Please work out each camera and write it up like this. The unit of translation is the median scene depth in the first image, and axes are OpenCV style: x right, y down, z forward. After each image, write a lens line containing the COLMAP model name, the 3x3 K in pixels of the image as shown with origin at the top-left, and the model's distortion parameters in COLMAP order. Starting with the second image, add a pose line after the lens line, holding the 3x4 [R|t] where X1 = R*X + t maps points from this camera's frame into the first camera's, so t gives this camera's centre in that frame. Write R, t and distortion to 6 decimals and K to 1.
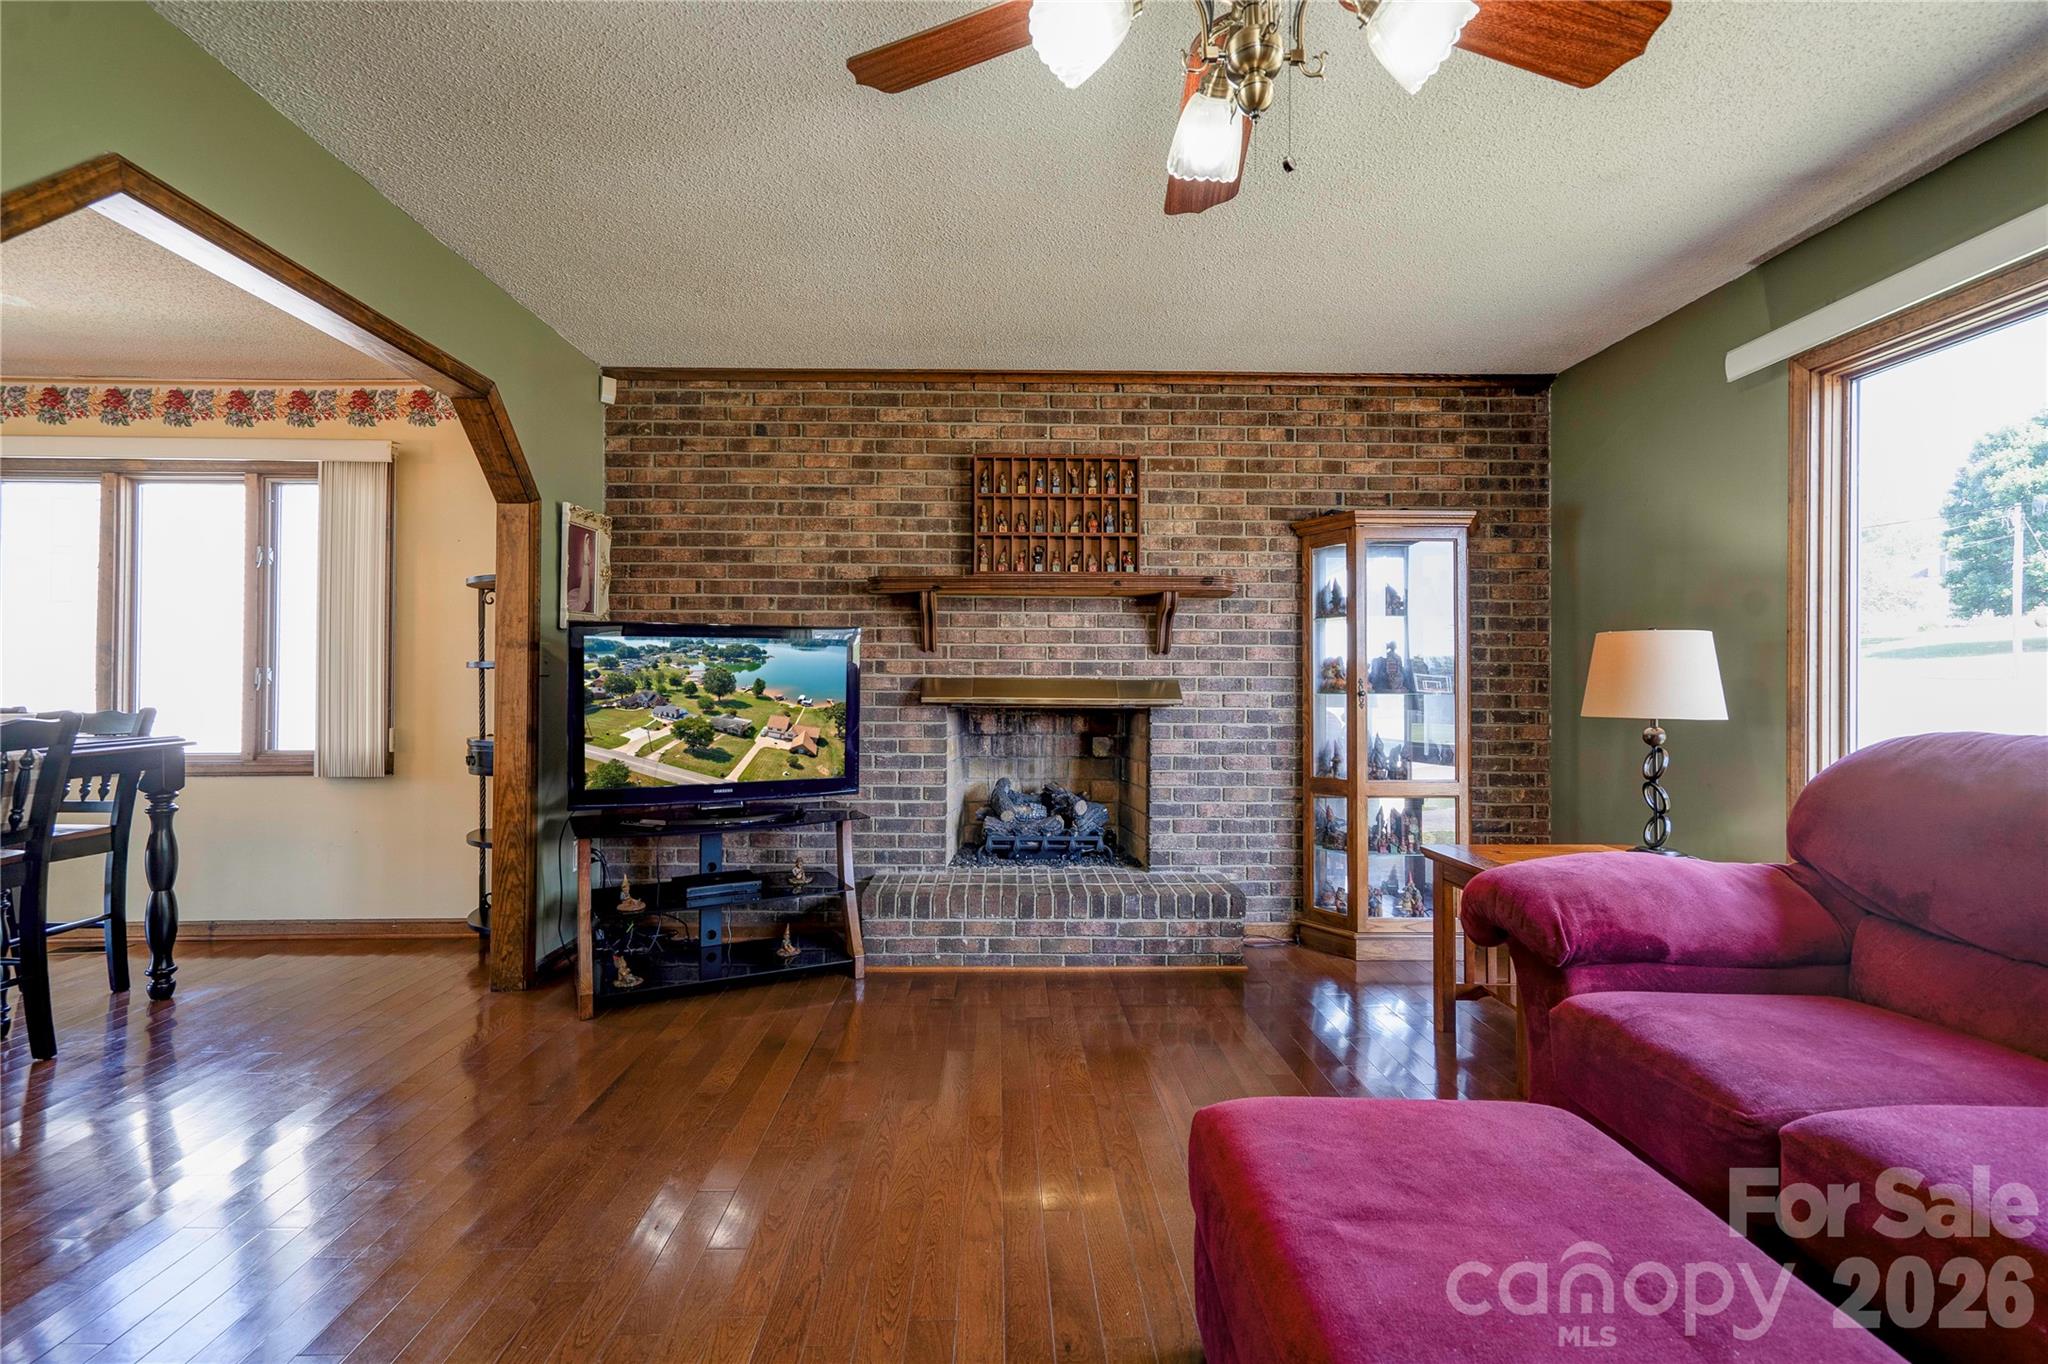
lens RADIAL K [[935.7, 0, 1015.2], [0, 935.7, 679.6], [0, 0, 1]] dist [-0.006279, 0.012563]
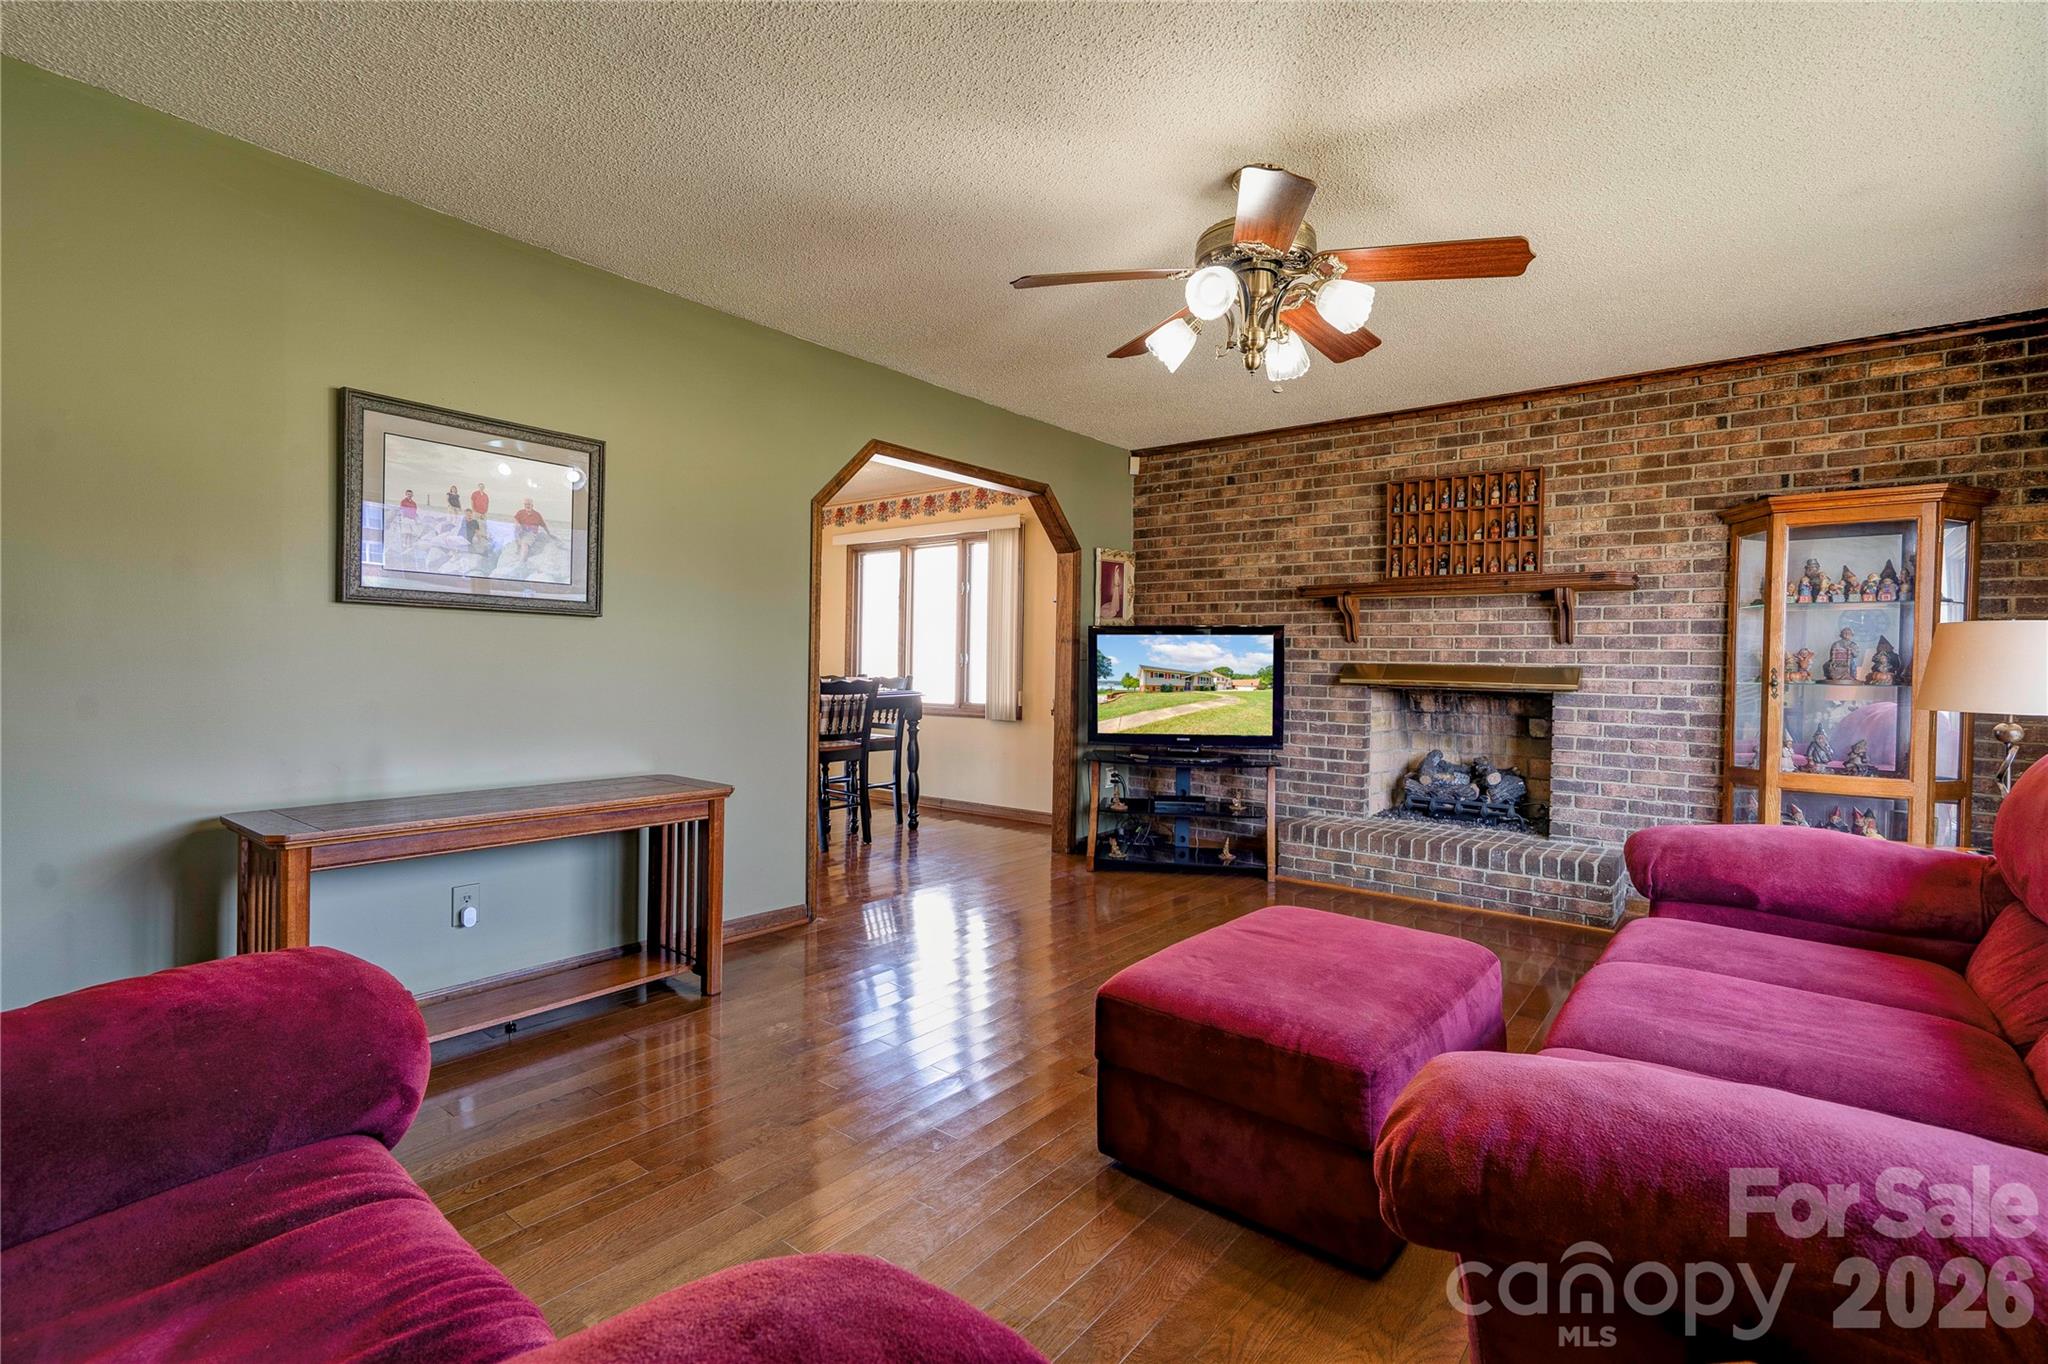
lens RADIAL K [[935.7, 0, 1019.9], [0, 935.7, 683.8], [0, 0, 1]] dist [-0.006279, 0.012563]
pose [[0.774347, 0.022418, -0.632363, 0.357247], [-0.007243, 0.999621, 0.026568, -0.004697], [0.632719, -0.015993, 0.774216, -0.253825]]
